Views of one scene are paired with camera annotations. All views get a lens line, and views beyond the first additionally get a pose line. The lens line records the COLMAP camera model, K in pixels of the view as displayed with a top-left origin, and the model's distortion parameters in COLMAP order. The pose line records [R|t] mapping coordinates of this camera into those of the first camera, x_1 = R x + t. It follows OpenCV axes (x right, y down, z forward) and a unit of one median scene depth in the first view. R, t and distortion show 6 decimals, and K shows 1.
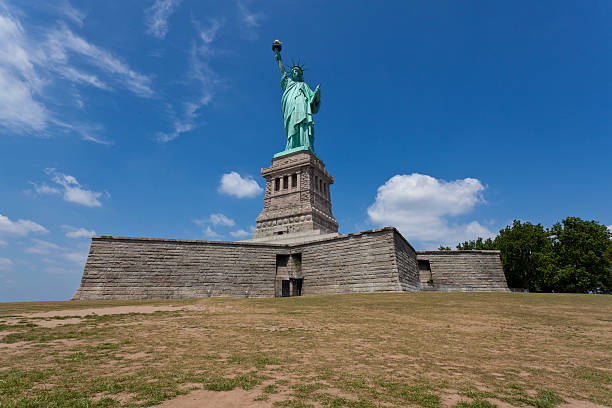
lens RADIAL K [[292.4, 0, 306.0], [0, 292.4, 204.0], [0, 0, 1]] dist [0.010398, 0.000171]
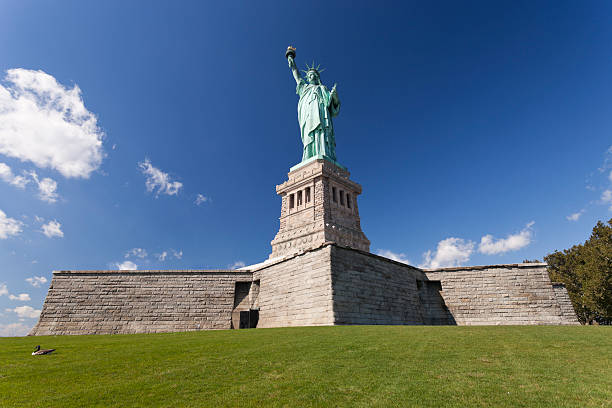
lens RADIAL K [[325.7, 0, 306.0], [0, 325.7, 204.0], [0, 0, 1]] dist [0.001628, 0.000569]
pose [[0.963605, -0.101240, -0.247417, 0.201207], [0.086760, 0.993853, -0.068772, 0.014337], [0.252859, 0.044804, 0.966465, 0.054608]]
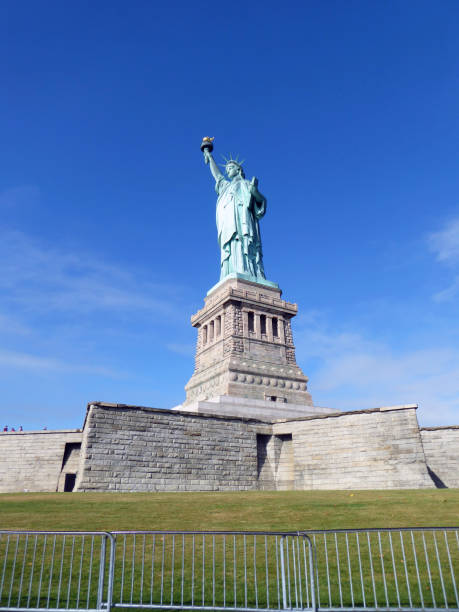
lens RADIAL K [[448.4, 0, 229.5], [0, 448.4, 306.0], [0, 0, 1]] dist [-0.007356, -0.128009]
pose [[0.857339, -0.211573, -0.469262, 0.515449], [0.168524, 0.976753, -0.132490, 0.022273], [0.486384, 0.034507, 0.873063, 0.074074]]
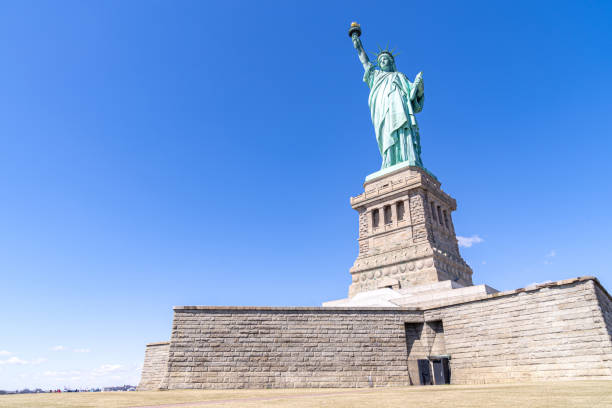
lens RADIAL K [[422.6, 0, 306.0], [0, 422.6, 204.0], [0, 0, 1]] dist [-0.011457, 0.000039]
pose [[0.974783, -0.089660, -0.204349, -0.054361], [0.071375, 0.992899, -0.095172, -0.016816], [0.211431, 0.078187, 0.974261, -0.033164]]
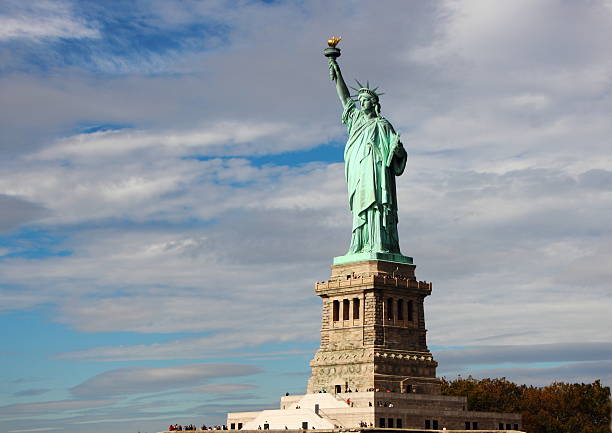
lens RADIAL K [[1653.3, 0, 348.4], [0, 1653.3, 217.3], [0, 0, 1]] dist [0.735103, 0.169821]
pose [[0.955075, -0.038369, -0.293870, 1.155981], [0.087489, 0.983894, 0.155879, -0.949370], [0.283156, -0.174586, 0.943049, -2.806269]]
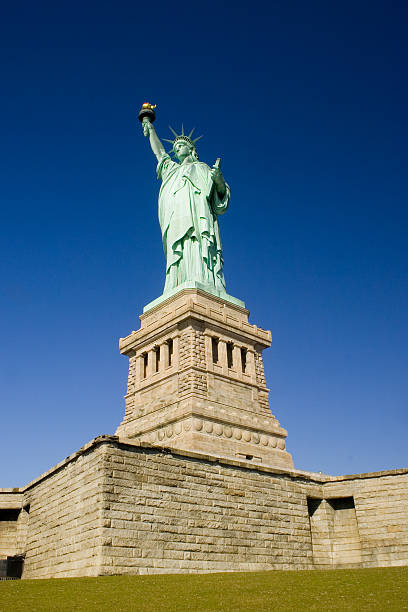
lens RADIAL K [[590.8, 0, 204.0], [0, 590.8, 306.0], [0, 0, 1]] dist [-0.111043, 0.007036]
pose [[0.944407, -0.174132, -0.278879, 0.320440], [0.127838, 0.975968, -0.176477, 0.027407], [0.302908, 0.131015, 0.943971, 0.065315]]
